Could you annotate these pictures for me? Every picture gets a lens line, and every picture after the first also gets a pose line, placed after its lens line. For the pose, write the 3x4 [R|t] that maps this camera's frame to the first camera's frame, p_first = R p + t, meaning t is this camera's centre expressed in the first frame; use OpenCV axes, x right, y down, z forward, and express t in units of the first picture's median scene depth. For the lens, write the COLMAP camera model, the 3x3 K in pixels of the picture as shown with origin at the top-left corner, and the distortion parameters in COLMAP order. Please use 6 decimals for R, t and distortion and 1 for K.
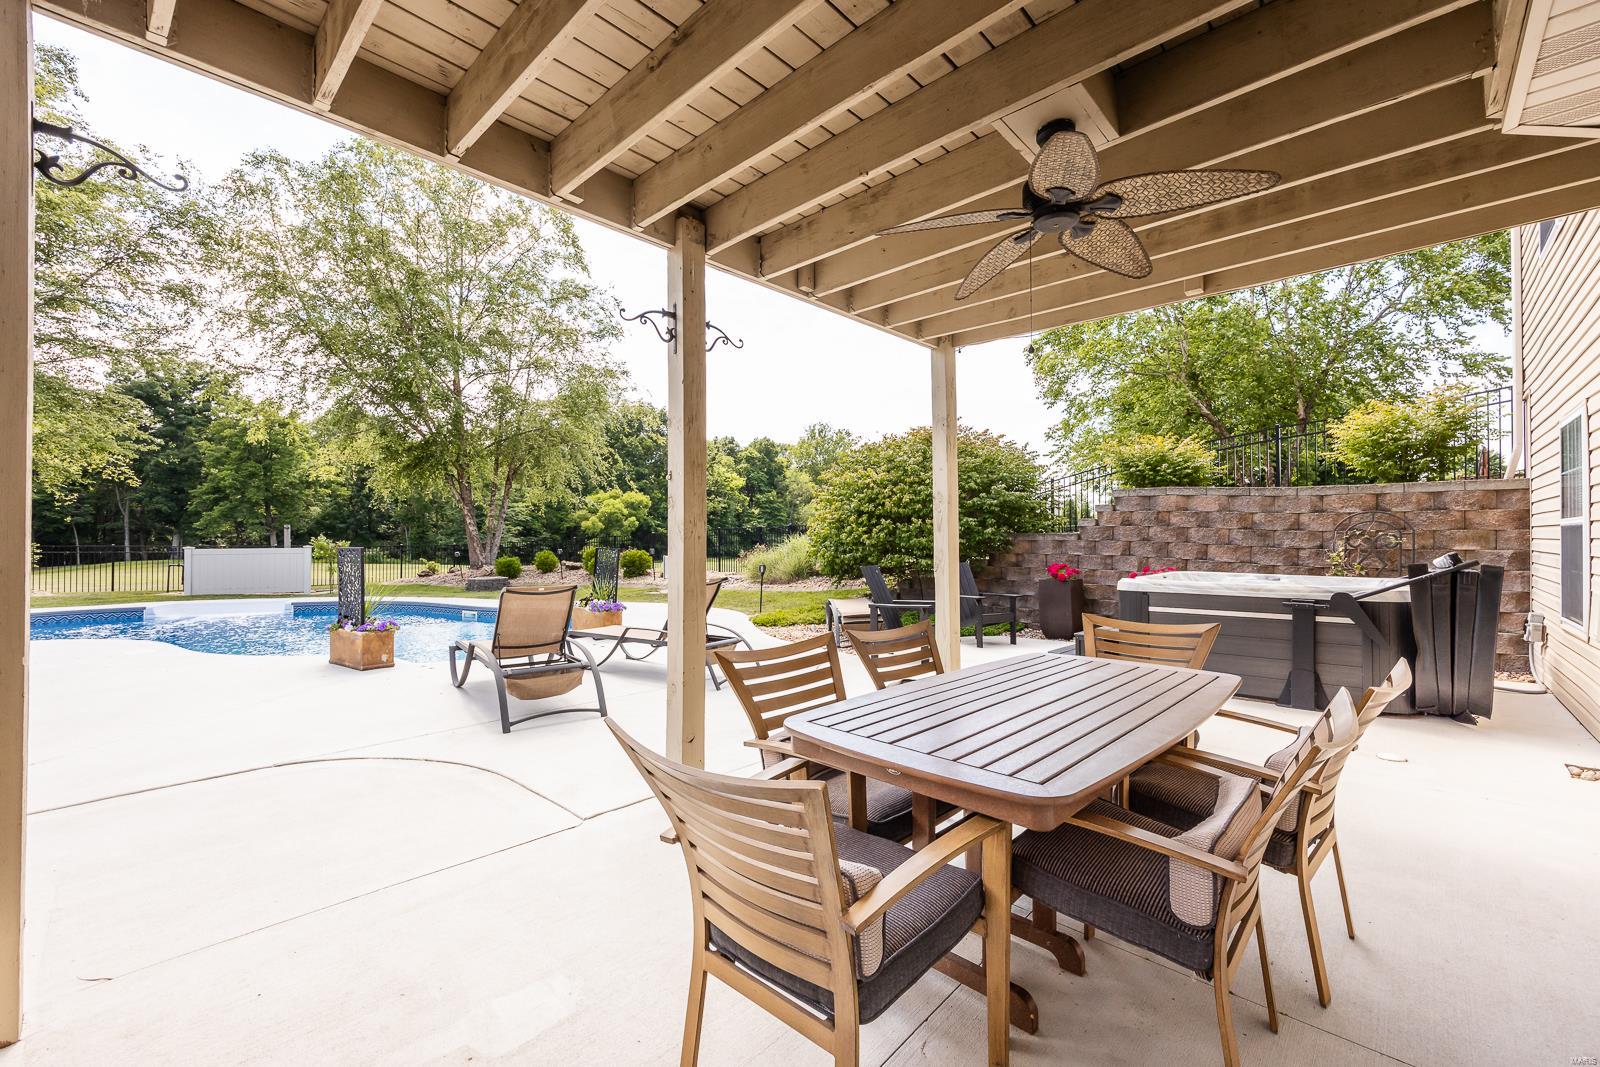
lens RADIAL K [[650.9, 0, 815.5], [0, 650.9, 533.2], [0, 0, 1]] dist [-0.002454, 0.000056]
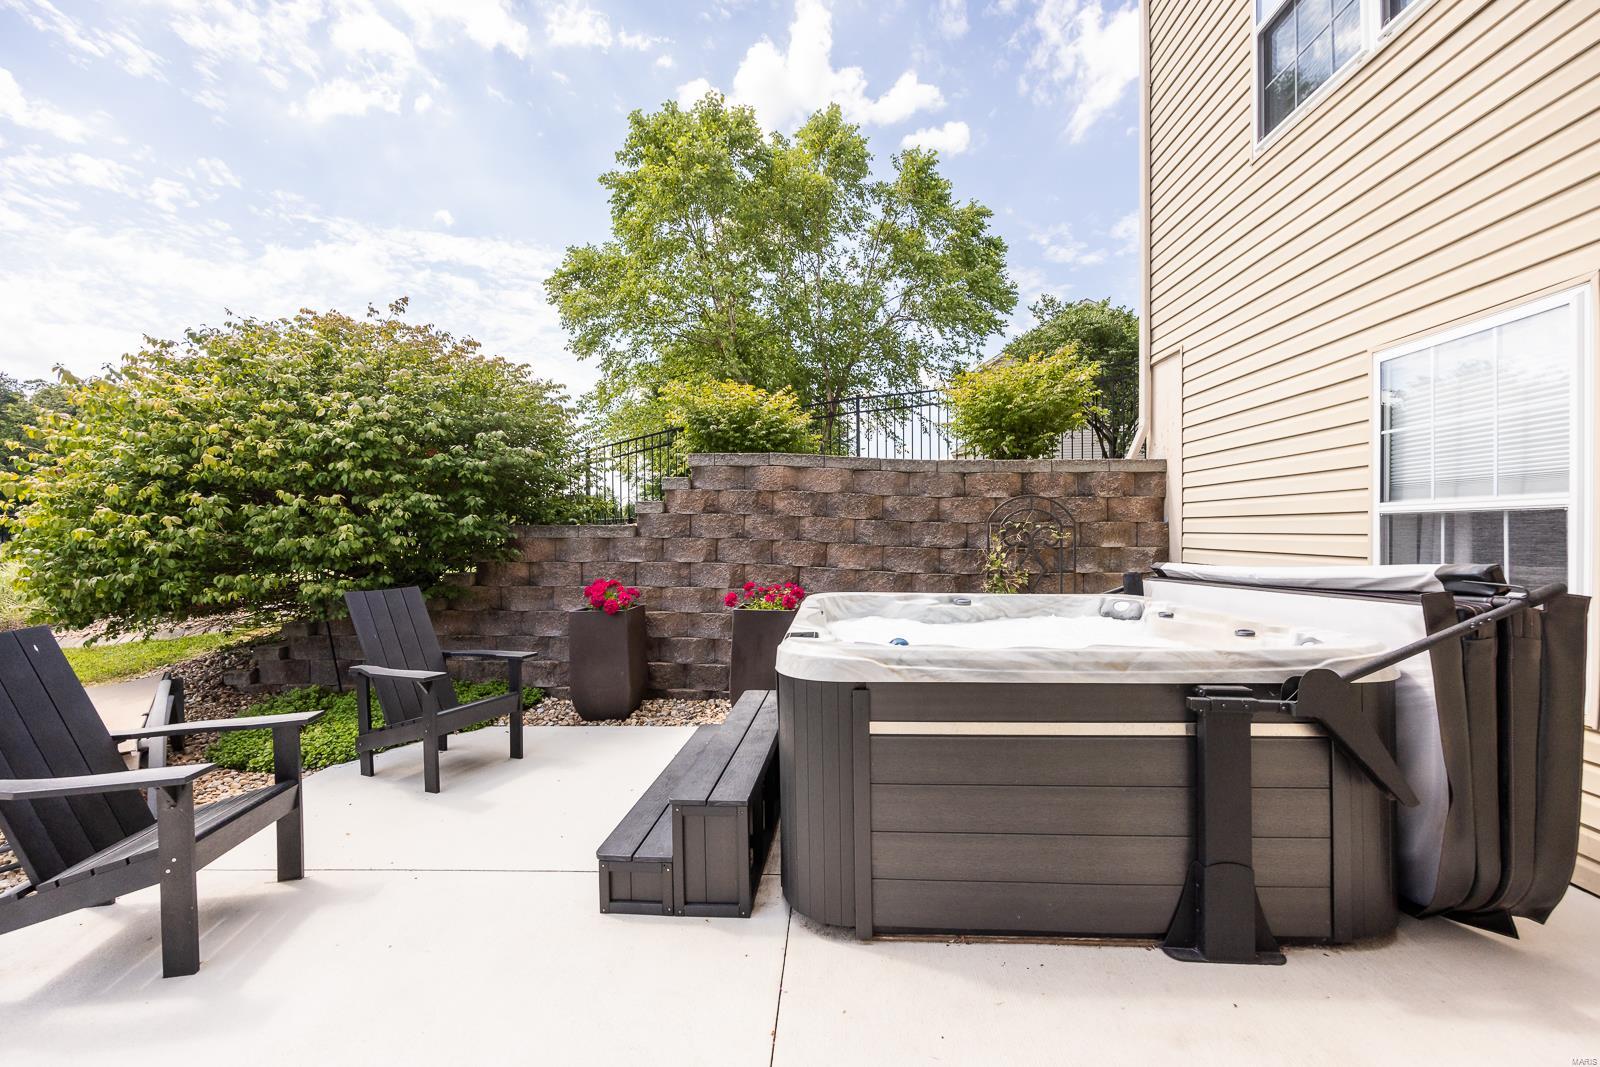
lens RADIAL K [[650.9, 0, 798.6], [0, 650.9, 537.5], [0, 0, 1]] dist [-0.002454, 0.000056]
pose [[0.783507, -0.009820, 0.621306, 0.147105], [0.000187, 0.999879, 0.015568, 0.001371], [-0.621383, -0.012081, 0.783414, 0.429019]]
